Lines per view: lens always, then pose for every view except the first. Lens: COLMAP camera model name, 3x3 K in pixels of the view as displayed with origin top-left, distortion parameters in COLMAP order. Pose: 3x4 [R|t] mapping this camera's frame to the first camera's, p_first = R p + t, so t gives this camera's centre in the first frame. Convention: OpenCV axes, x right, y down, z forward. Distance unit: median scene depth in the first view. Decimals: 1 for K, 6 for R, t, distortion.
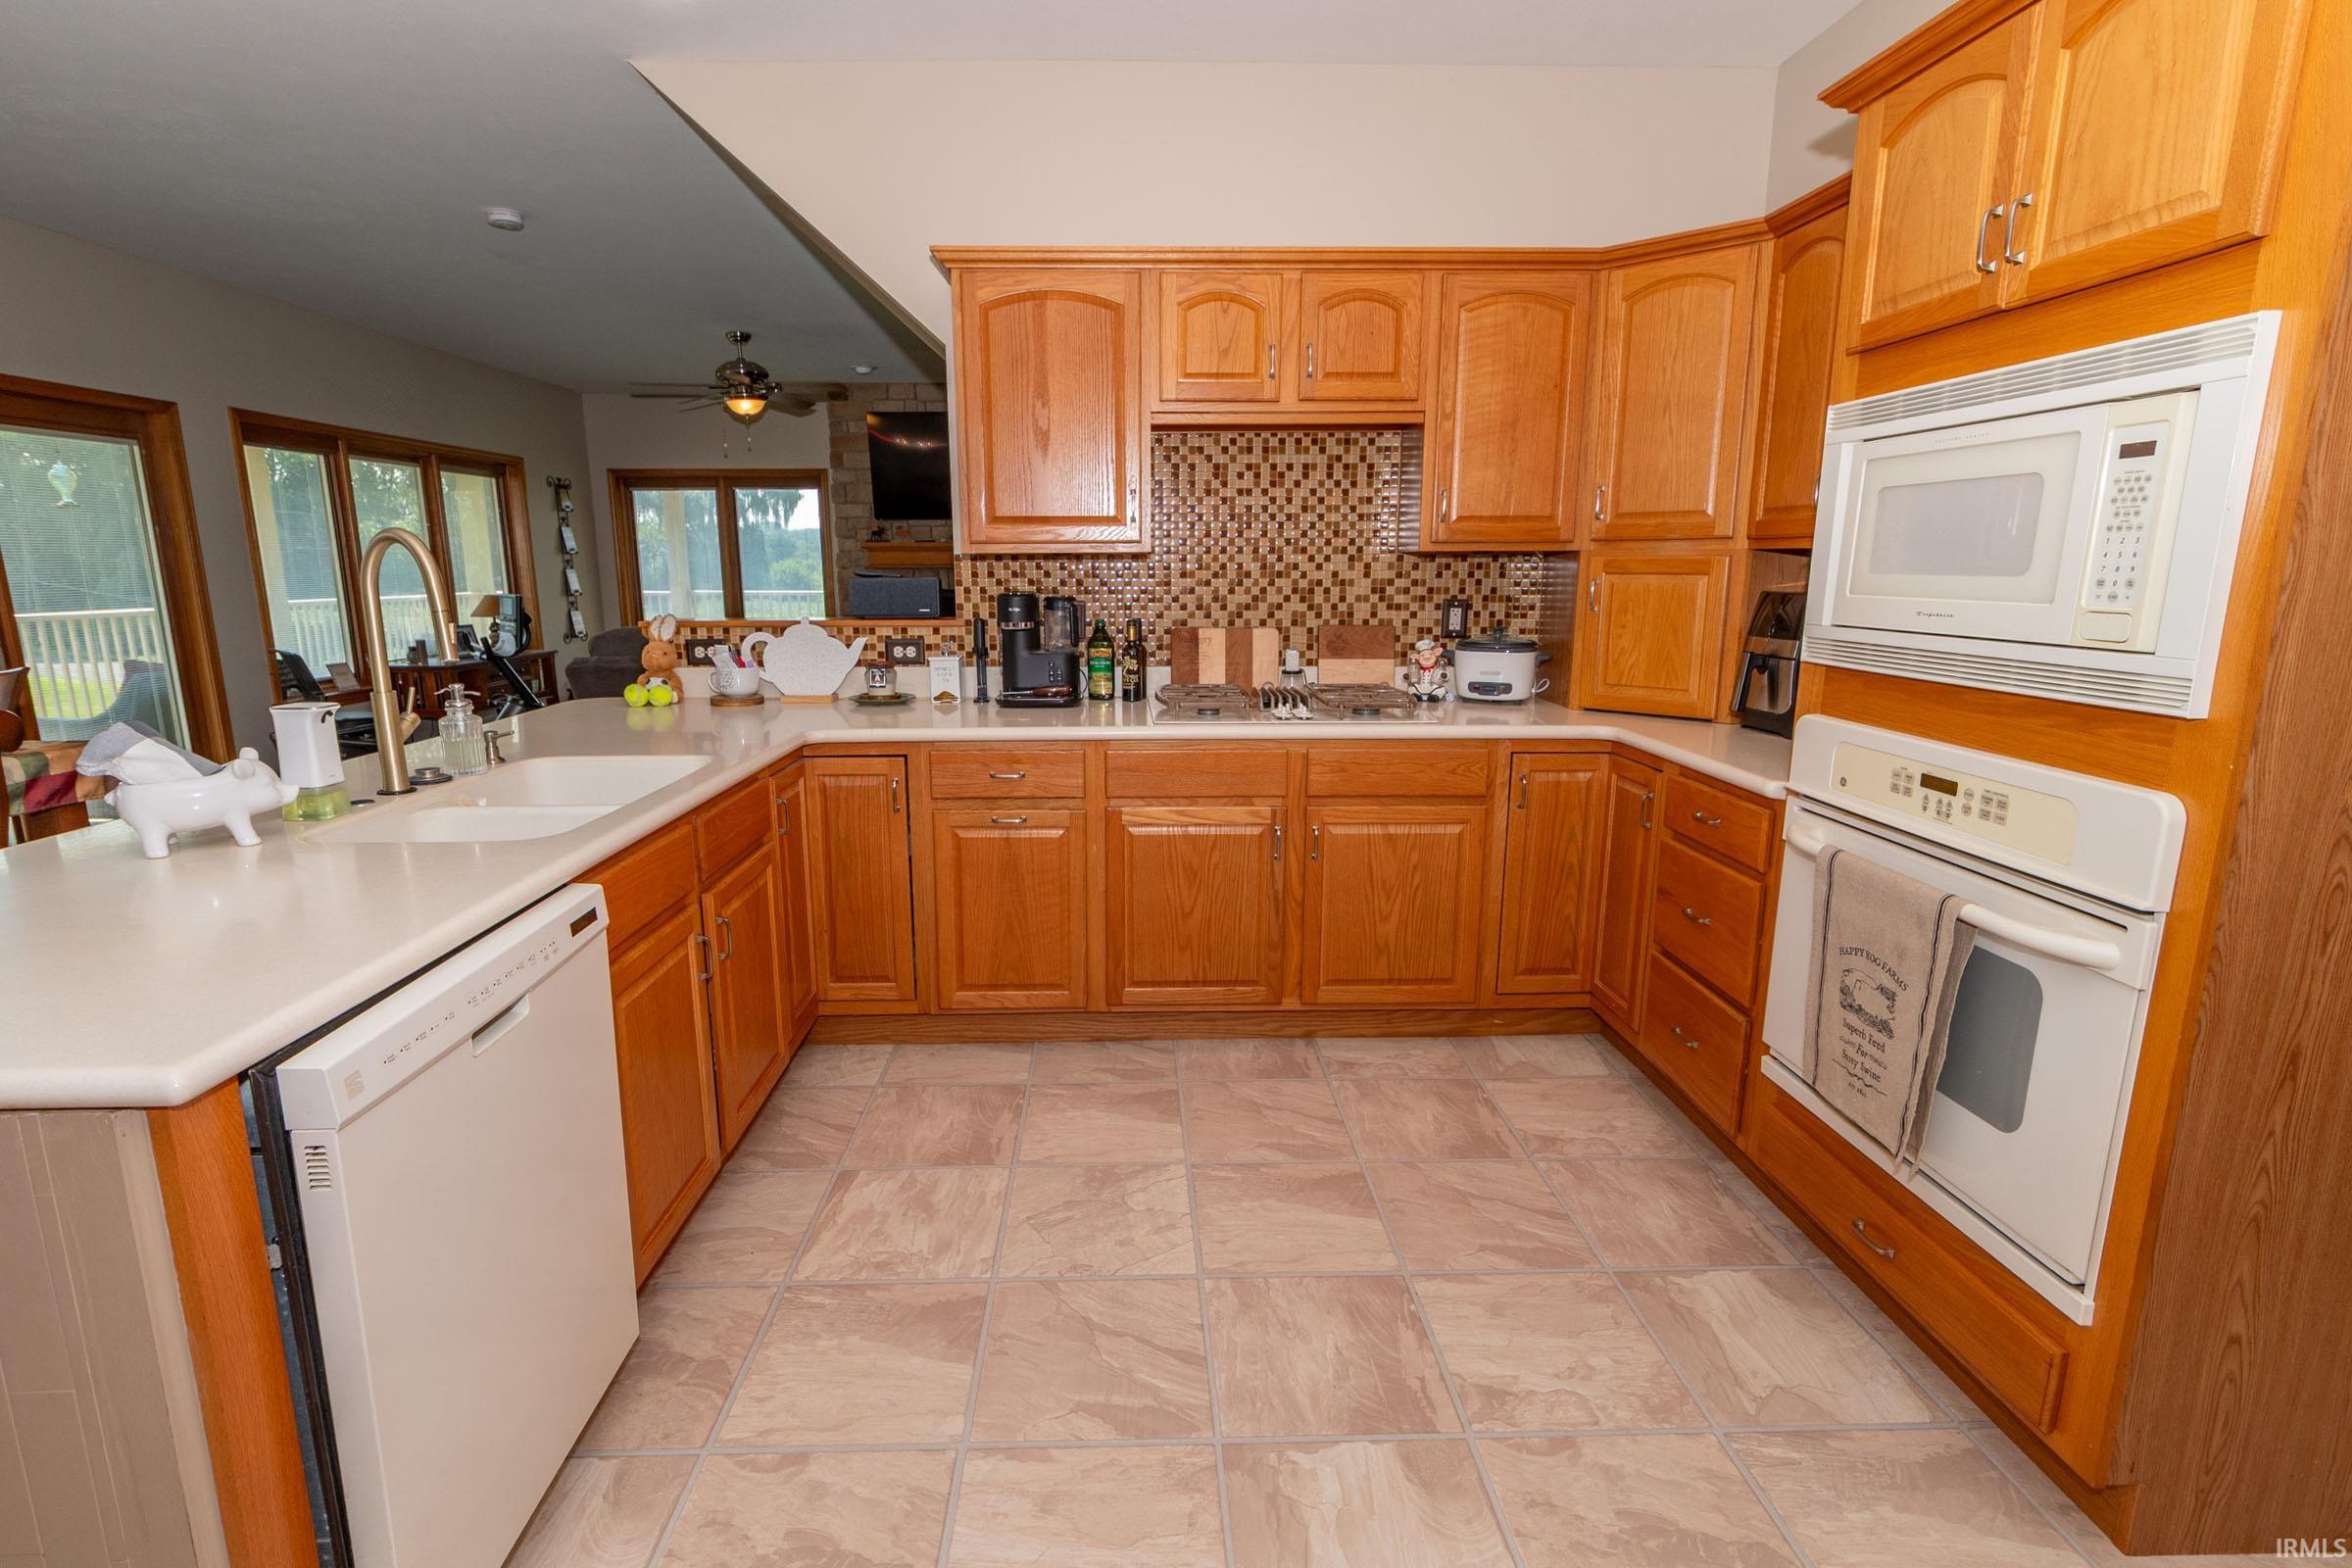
lens RADIAL K [[1083.3, 0, 1156.4], [0, 1083.3, 770.4], [0, 0, 1]] dist [0.022796, -0.019072]
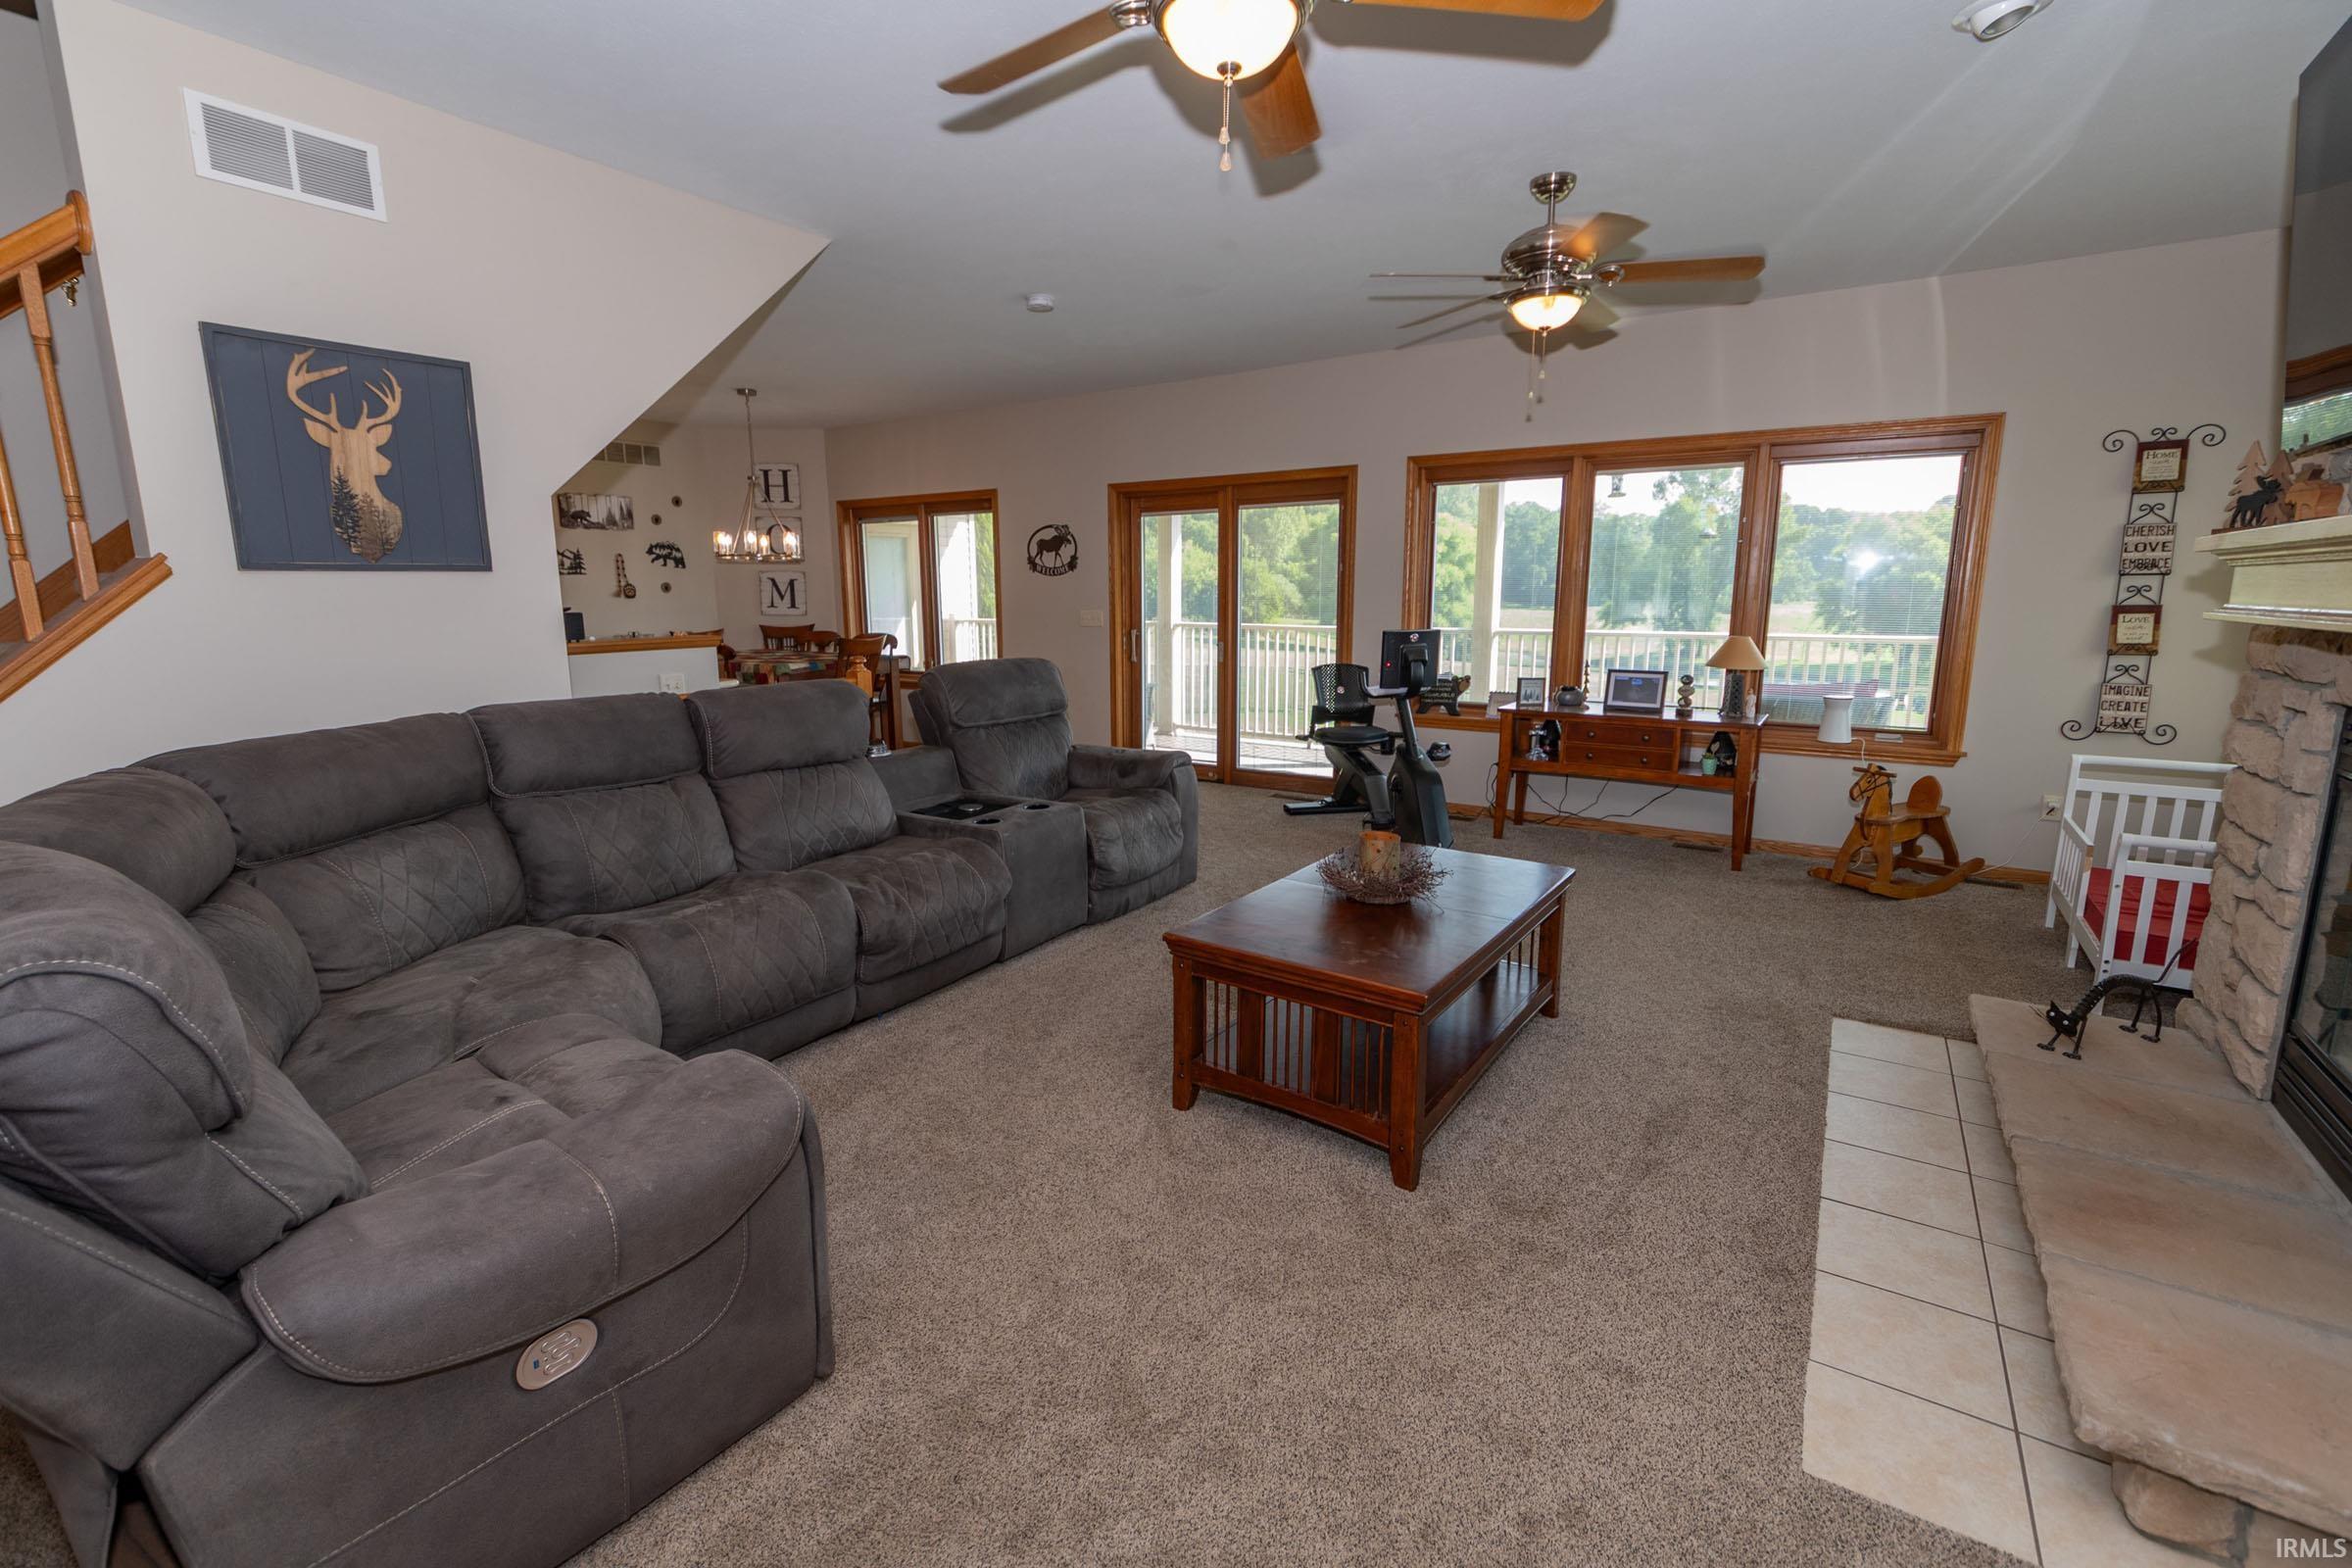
lens RADIAL K [[1050.0, 0, 1162.2], [0, 1050.0, 771.6], [0, 0, 1]] dist [0.002140, 0.000150]
pose [[-0.586523, 0.149168, -0.796078, 0.381907], [-0.146427, 0.947169, 0.285361, -0.490068], [0.796587, 0.283938, -0.533694, 2.428898]]
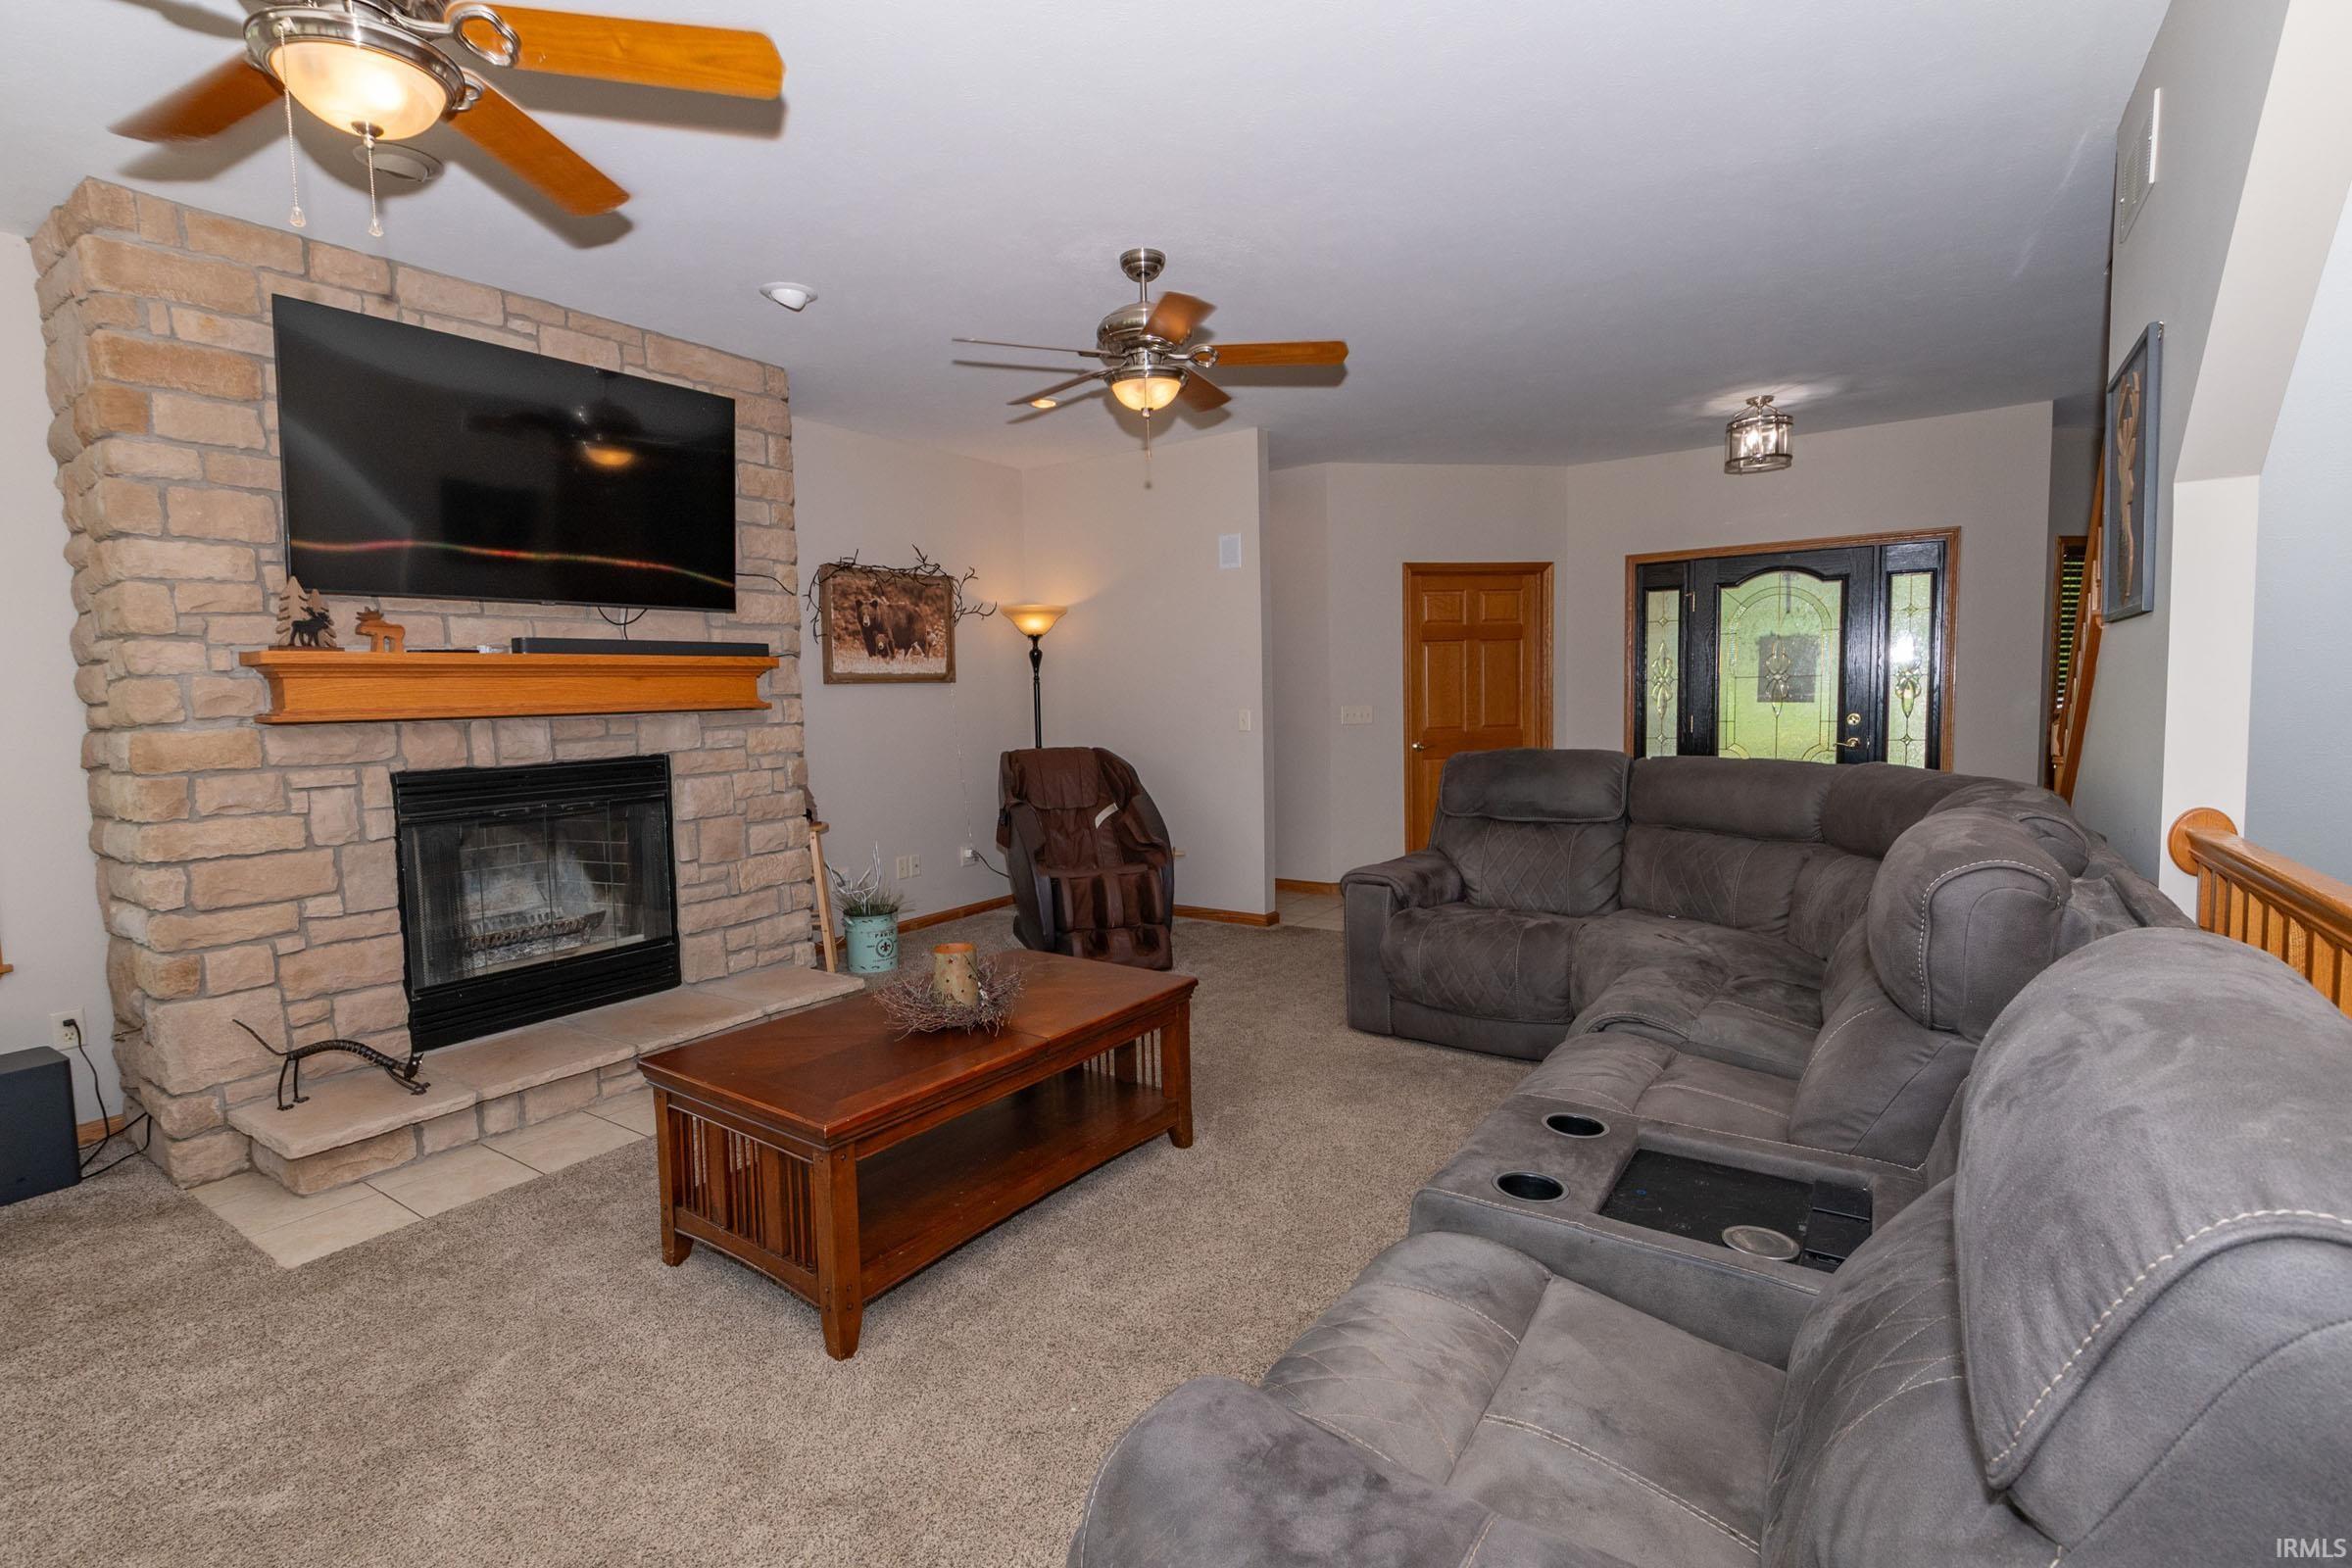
lens RADIAL K [[1050.0, 0, 1162.2], [0, 1050.0, 771.6], [0, 0, 1]] dist [0.002140, 0.000150]
pose [[0.607585, -0.070287, 0.791139, -0.959191], [0.171347, 0.984221, -0.044151, -0.279335], [-0.775552, 0.162384, 0.610041, 1.483046]]
